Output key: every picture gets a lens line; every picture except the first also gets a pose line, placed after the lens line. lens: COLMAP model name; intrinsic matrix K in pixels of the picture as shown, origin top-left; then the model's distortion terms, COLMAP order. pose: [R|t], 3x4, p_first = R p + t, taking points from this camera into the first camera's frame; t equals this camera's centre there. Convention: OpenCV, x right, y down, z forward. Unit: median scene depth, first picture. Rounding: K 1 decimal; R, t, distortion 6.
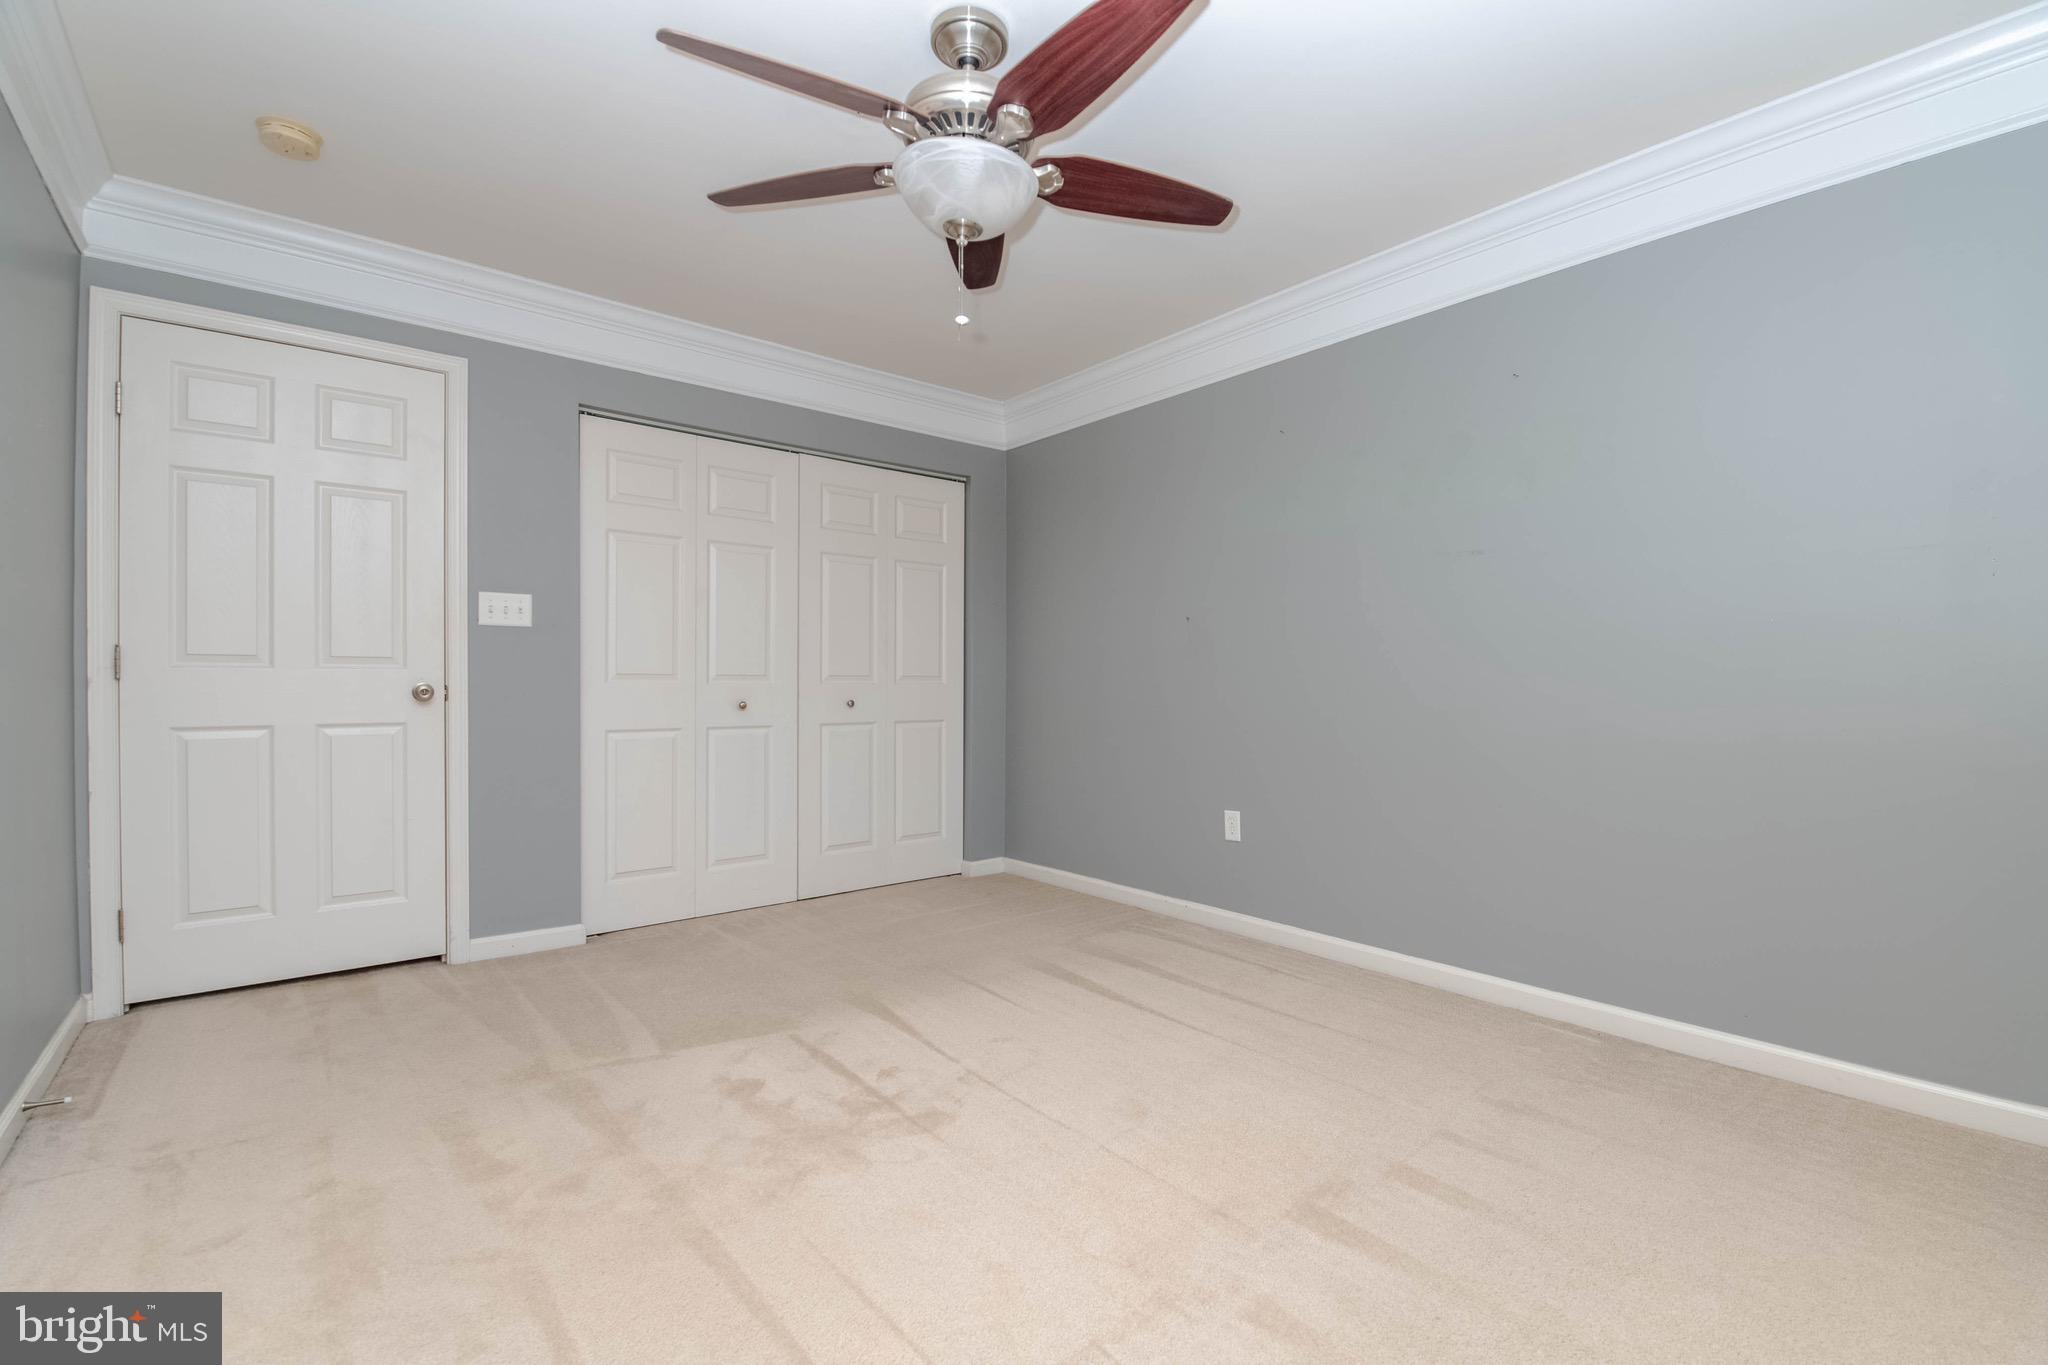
lens RADIAL K [[902.6, 0, 1089.6], [0, 902.6, 672.1], [0, 0, 1]] dist [-0.001361, -0.013404]
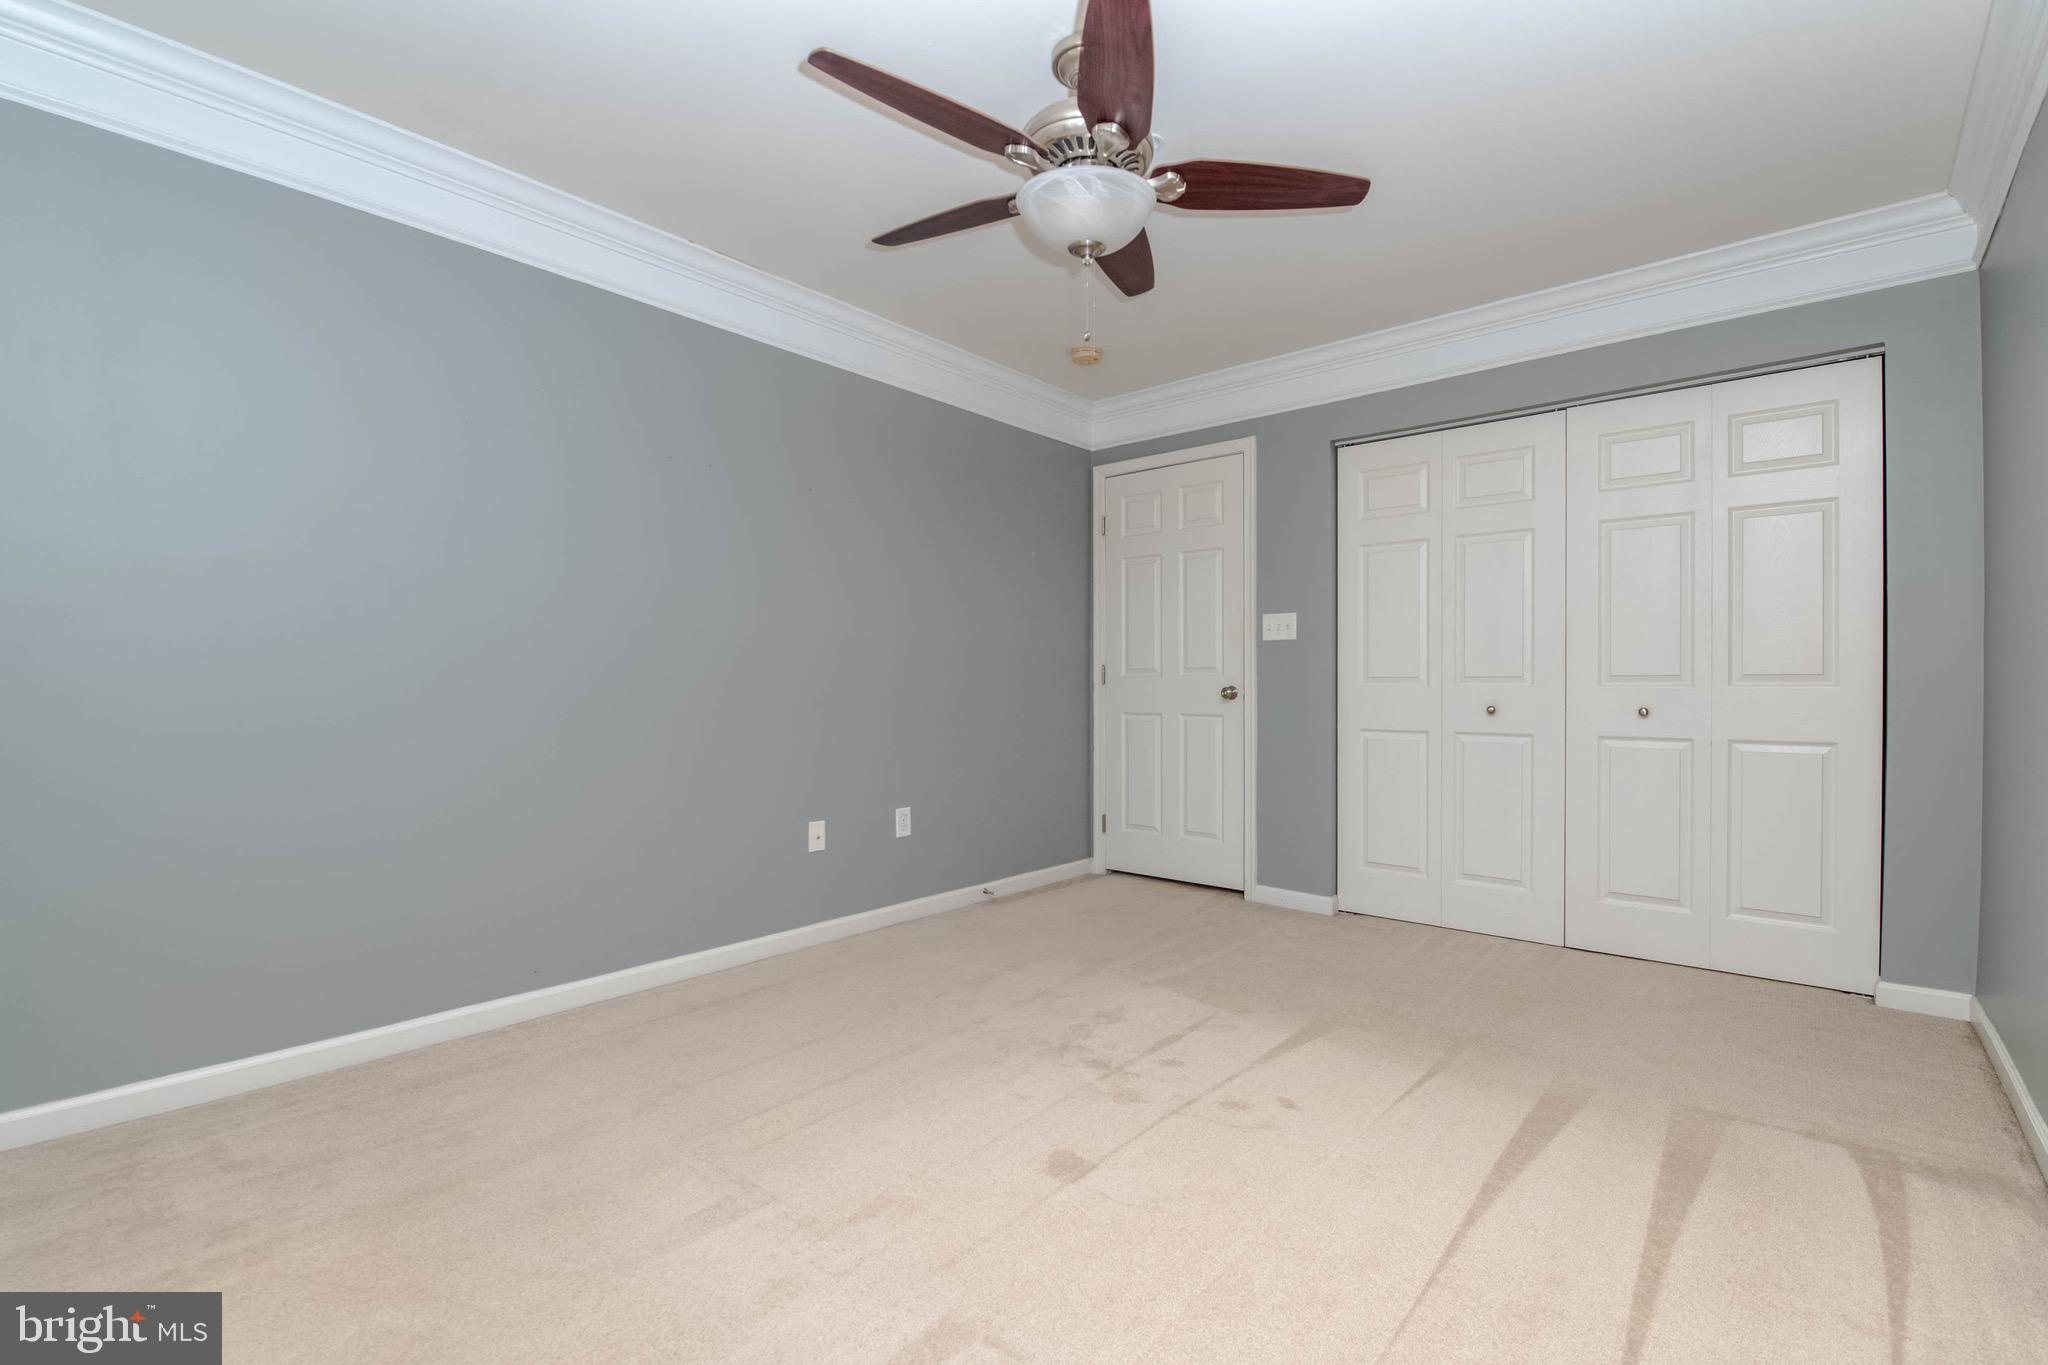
lens RADIAL K [[879.4, 0, 1024.0], [0, 879.4, 682.5], [0, 0, 1]] dist [0.001543, -0.011262]
pose [[0.138246, -0.013655, -0.990304, 0.508535], [0.004356, 0.999904, -0.013179, 0.022152], [0.990388, -0.002492, 0.138292, 0.487754]]
